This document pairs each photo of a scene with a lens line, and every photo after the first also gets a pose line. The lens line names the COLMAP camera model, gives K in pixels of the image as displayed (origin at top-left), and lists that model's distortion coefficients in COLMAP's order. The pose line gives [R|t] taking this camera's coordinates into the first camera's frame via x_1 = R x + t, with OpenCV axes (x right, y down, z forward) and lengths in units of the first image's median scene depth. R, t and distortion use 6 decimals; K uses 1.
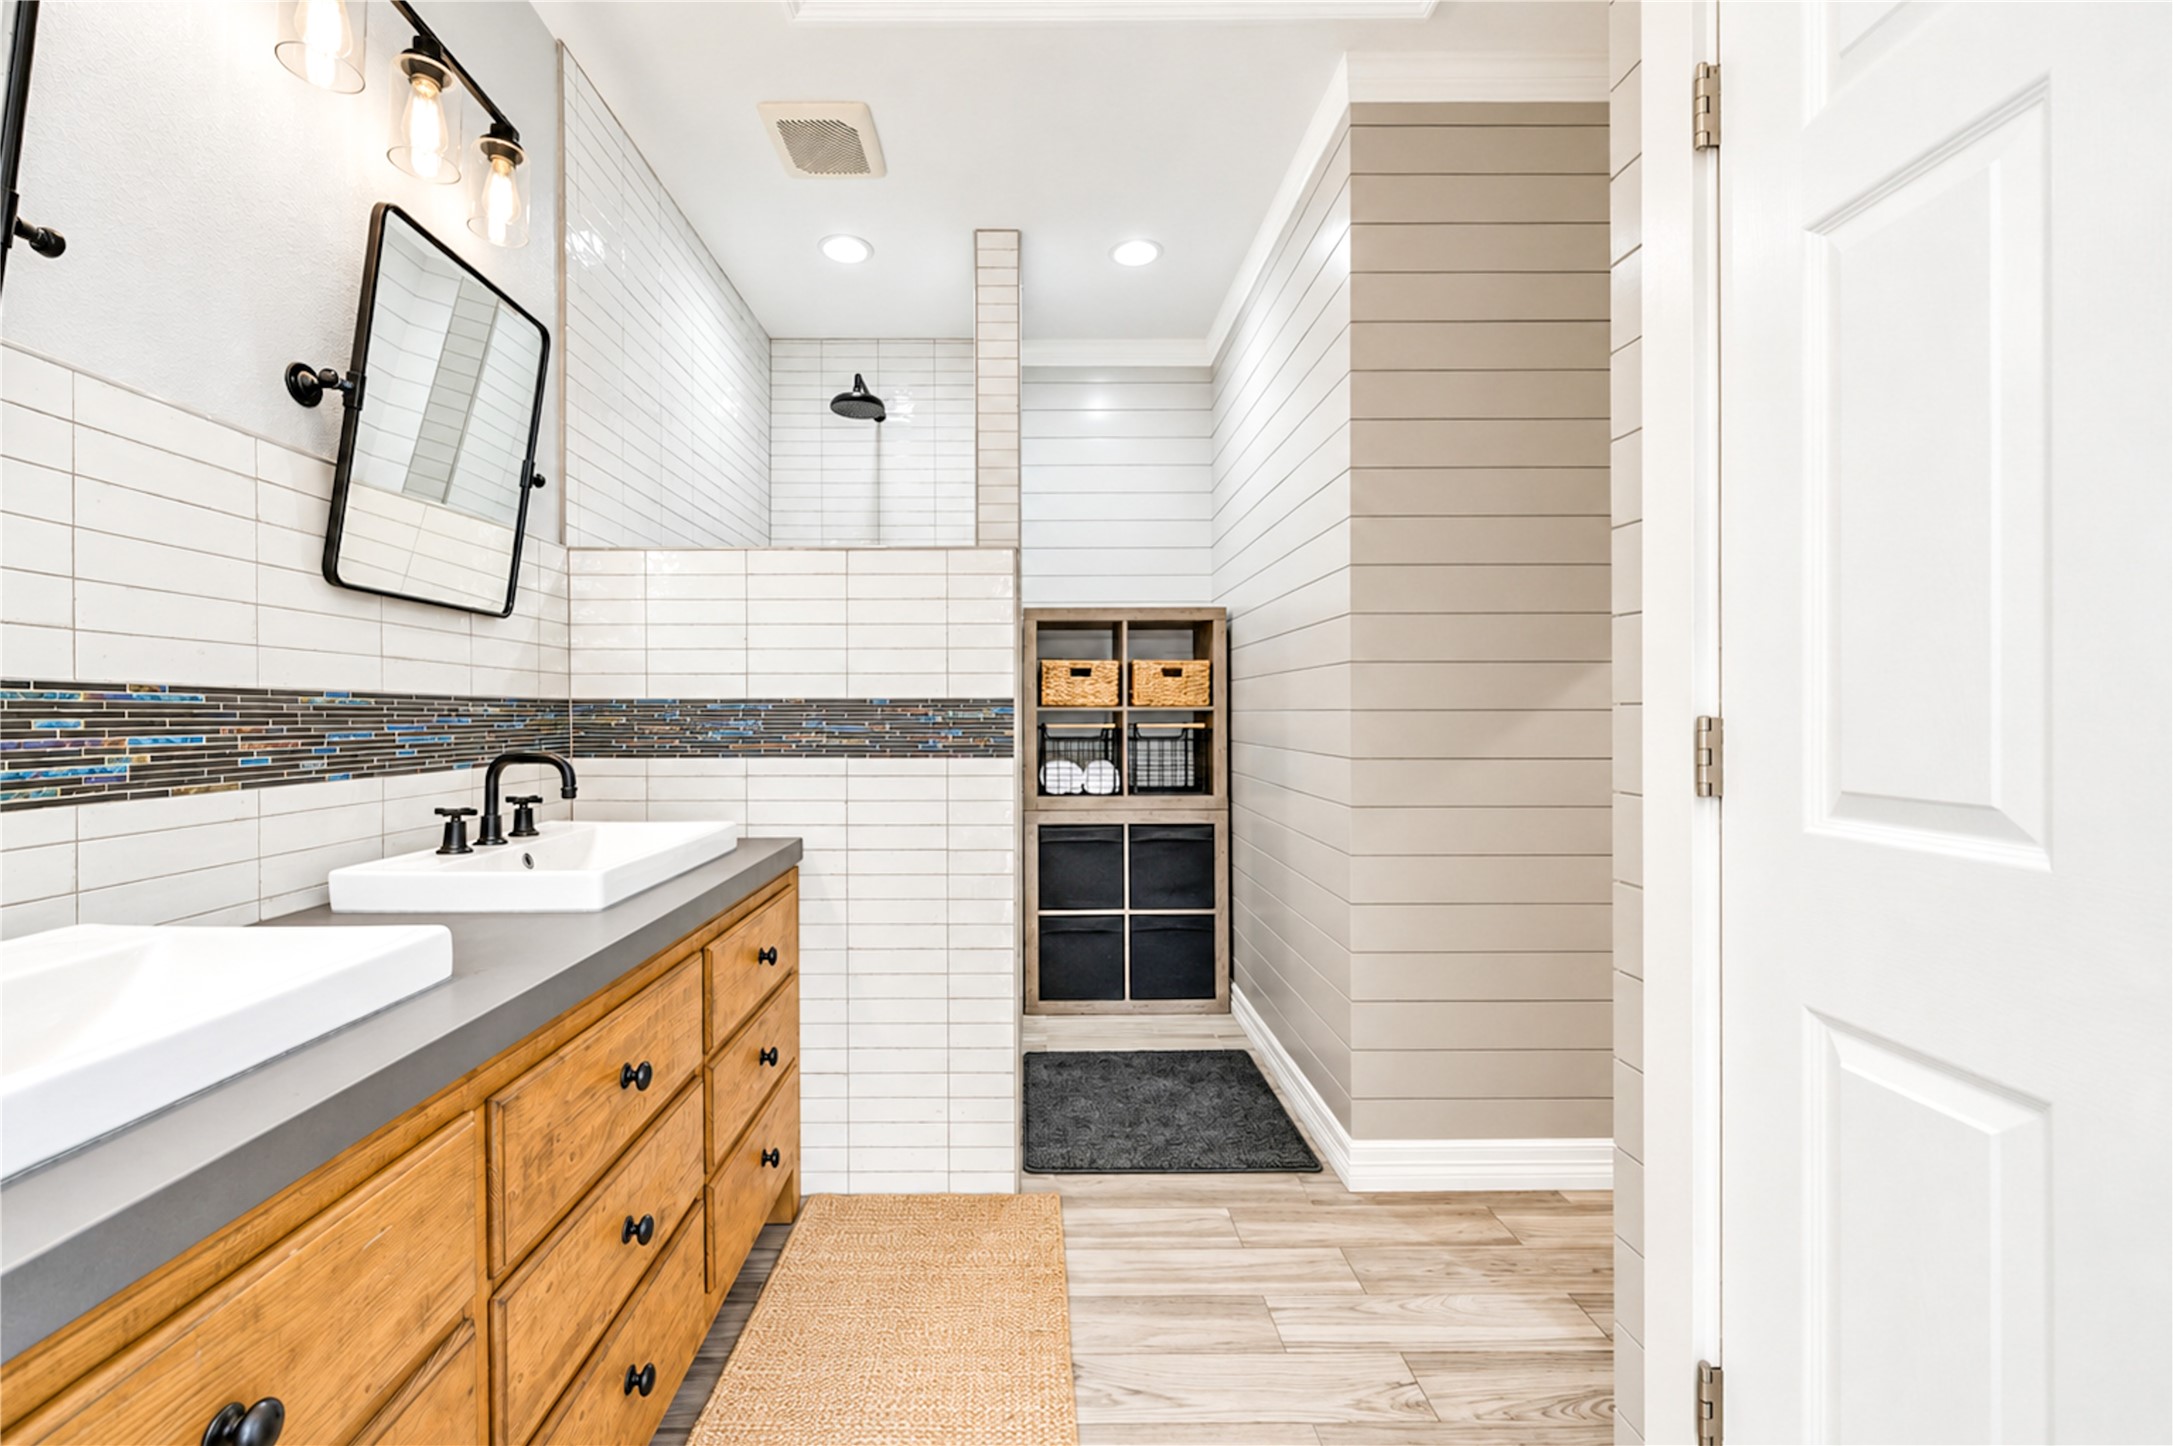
lens RADIAL K [[873.9, 0, 1091.5], [0, 873.9, 718.8], [0, 0, 1]] dist [0.011386, -0.010326]
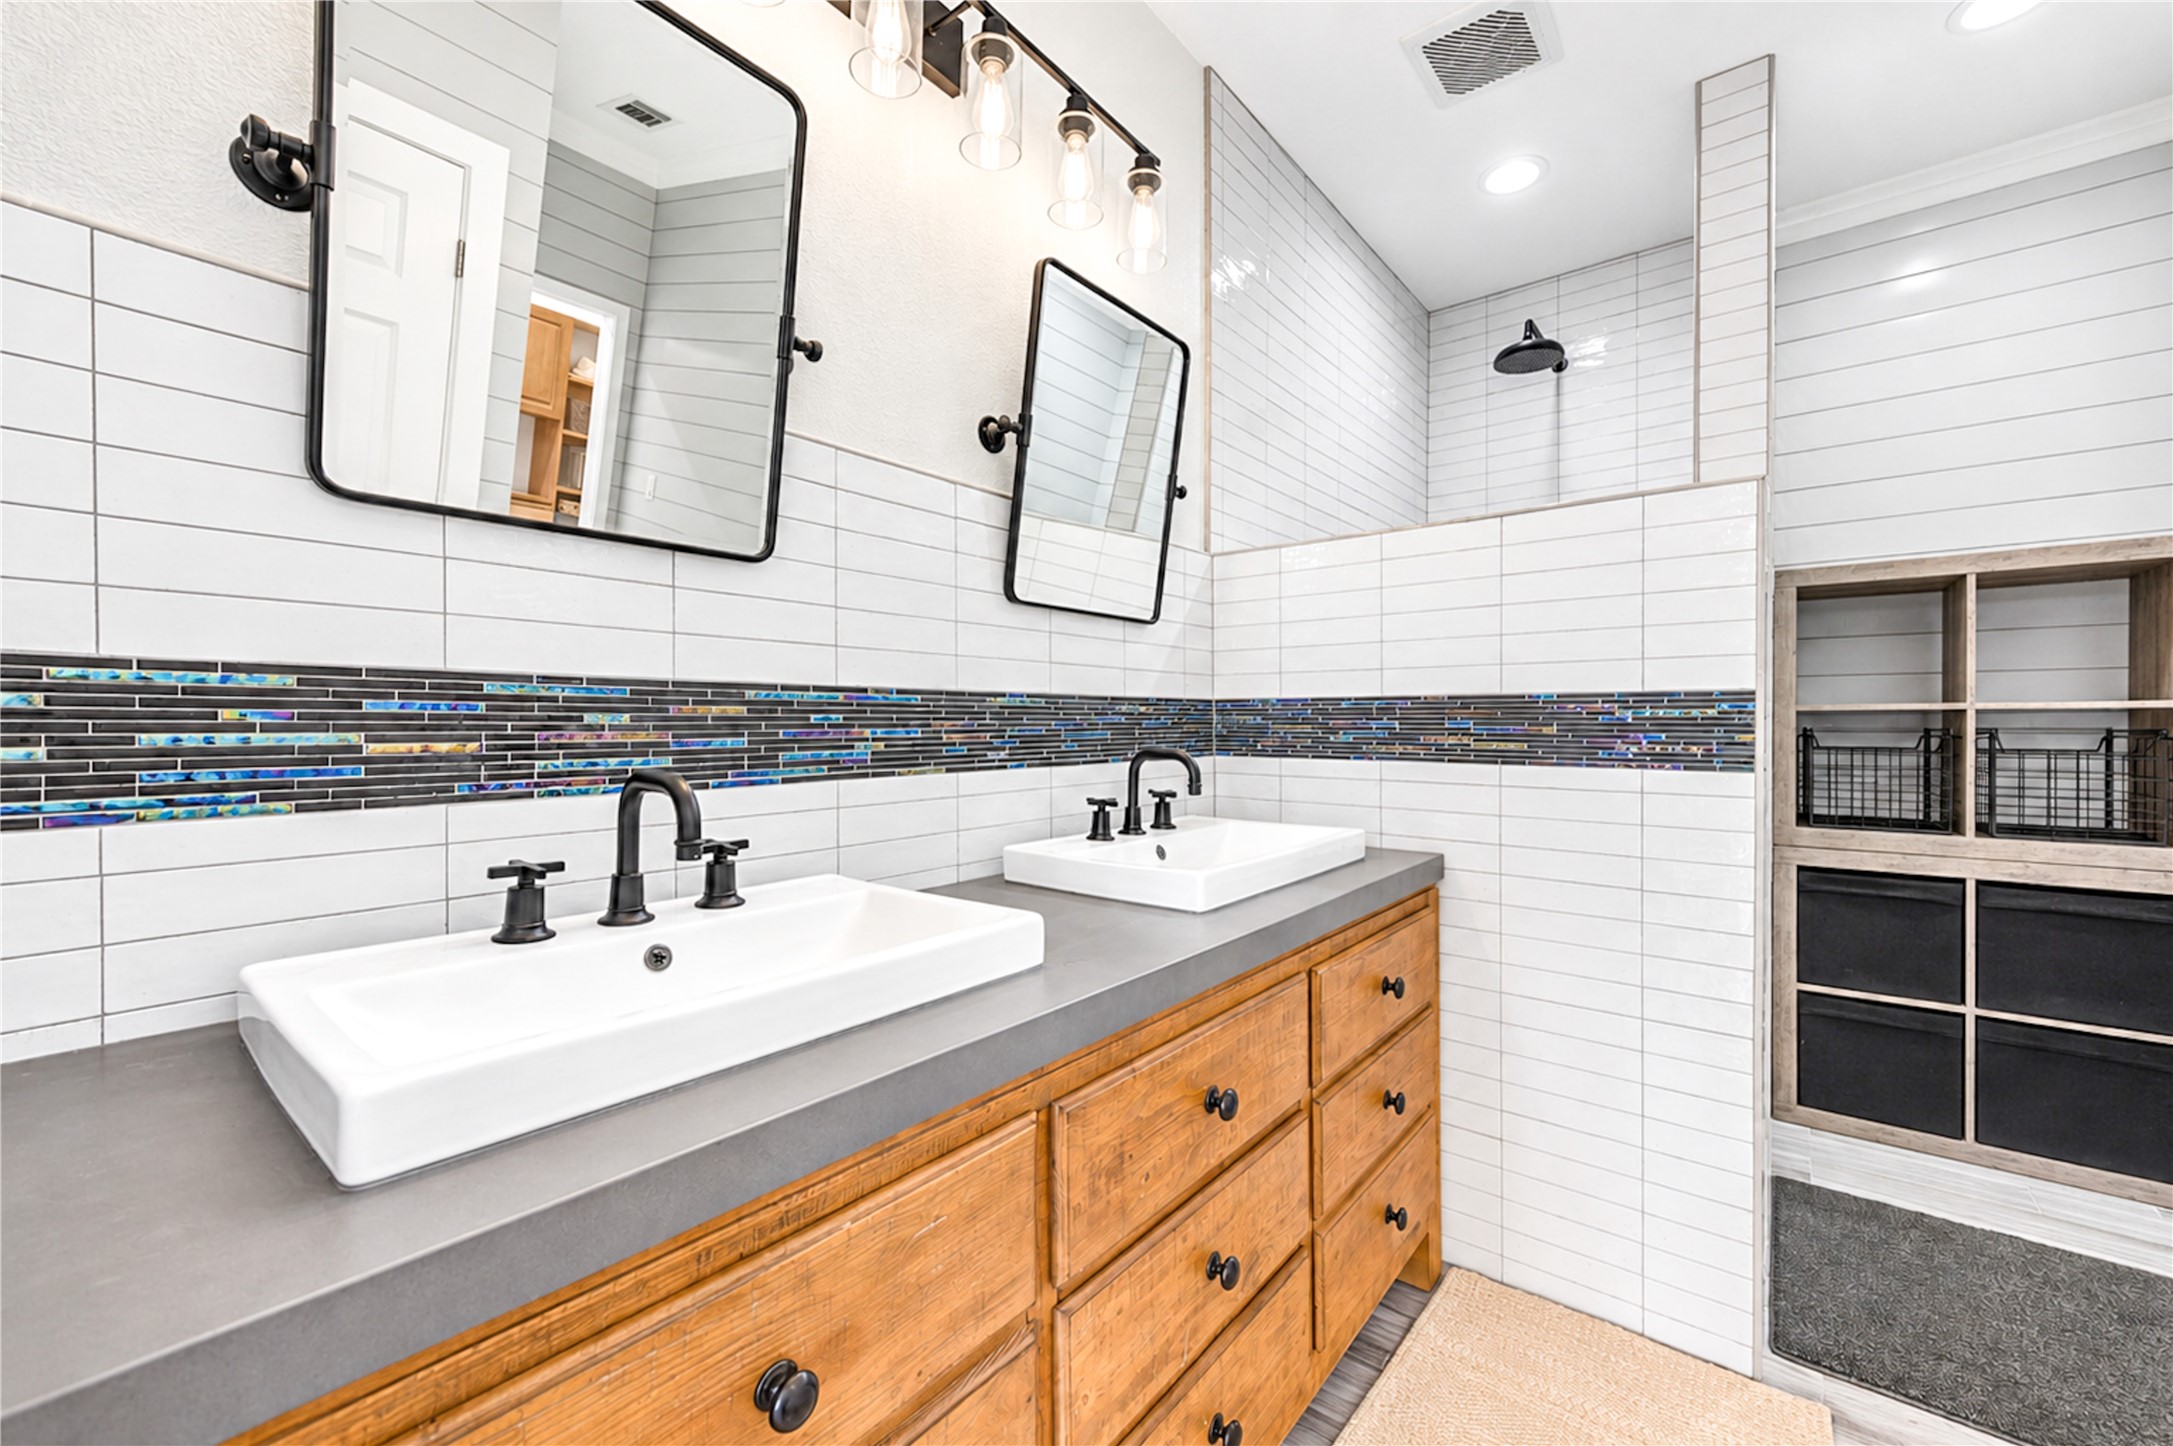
lens RADIAL K [[861.5, 0, 1081.8], [0, 861.5, 726.8], [0, 0, 1]] dist [0.008689, -0.003421]
pose [[0.727995, 0.005953, -0.685557, -0.005389], [-0.002318, 0.999978, 0.006222, 0.005672], [0.685579, -0.002941, 0.727993, 0.180738]]
